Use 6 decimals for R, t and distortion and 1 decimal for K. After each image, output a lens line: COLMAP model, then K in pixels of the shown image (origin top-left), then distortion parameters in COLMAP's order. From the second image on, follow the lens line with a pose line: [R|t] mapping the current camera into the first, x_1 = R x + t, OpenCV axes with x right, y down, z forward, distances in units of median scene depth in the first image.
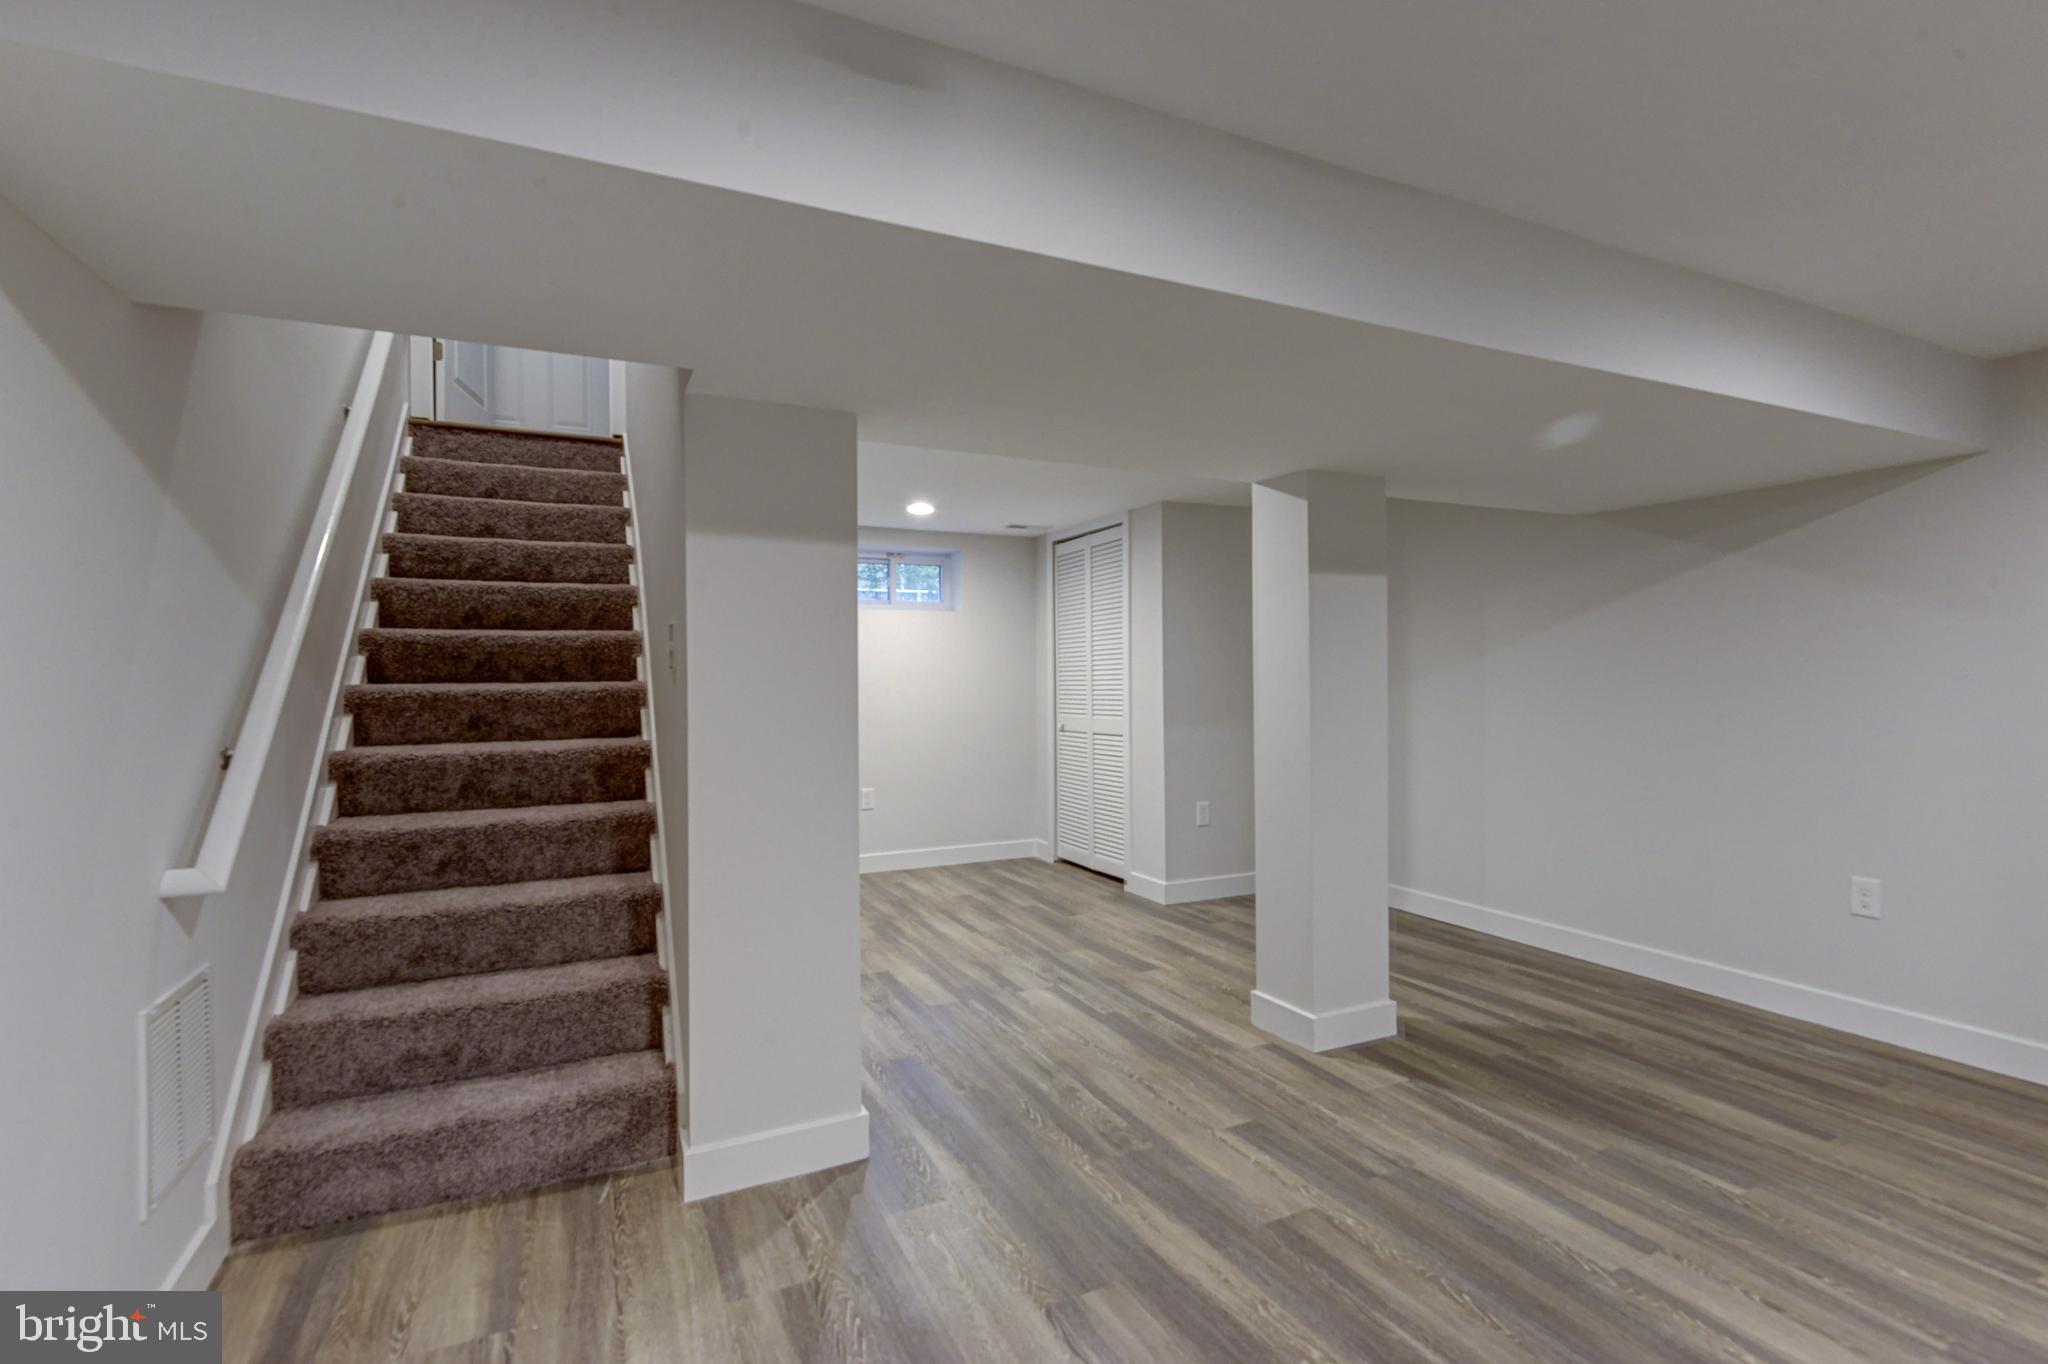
lens RADIAL K [[929.0, 0, 1038.0], [0, 929.0, 689.8], [0, 0, 1]] dist [0.006580, -0.008924]
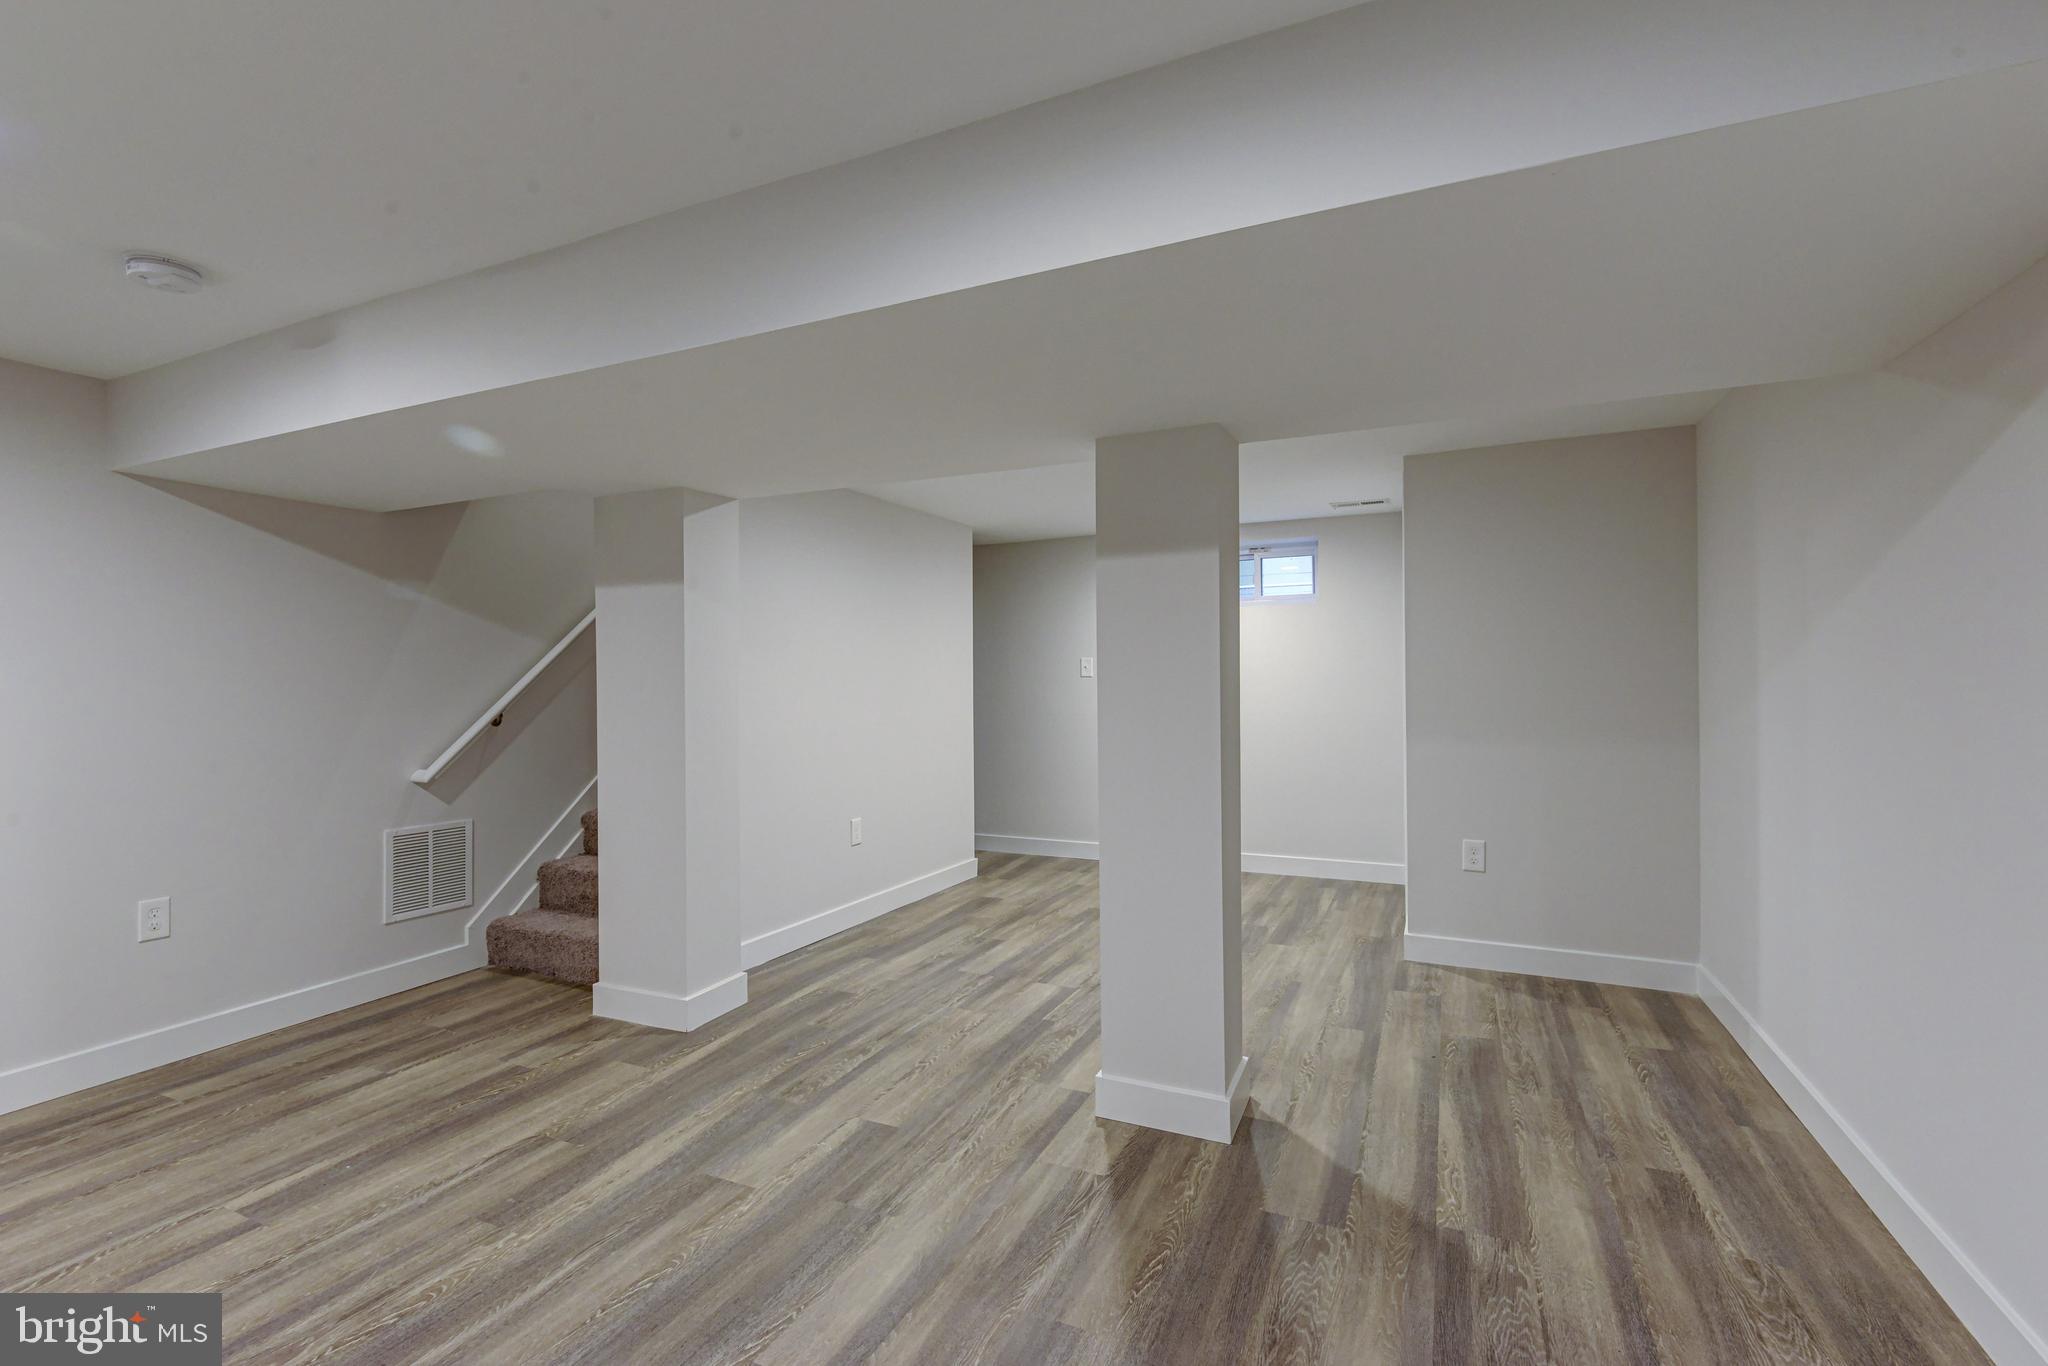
lens RADIAL K [[929.0, 0, 1034.1], [0, 929.0, 680.7], [0, 0, 1]] dist [0.006580, -0.008924]
pose [[0.634485, 0.000680, -0.772935, 1.009815], [-0.003987, 0.999989, -0.002393, -0.009035], [0.772925, 0.004600, 0.634481, 0.447266]]
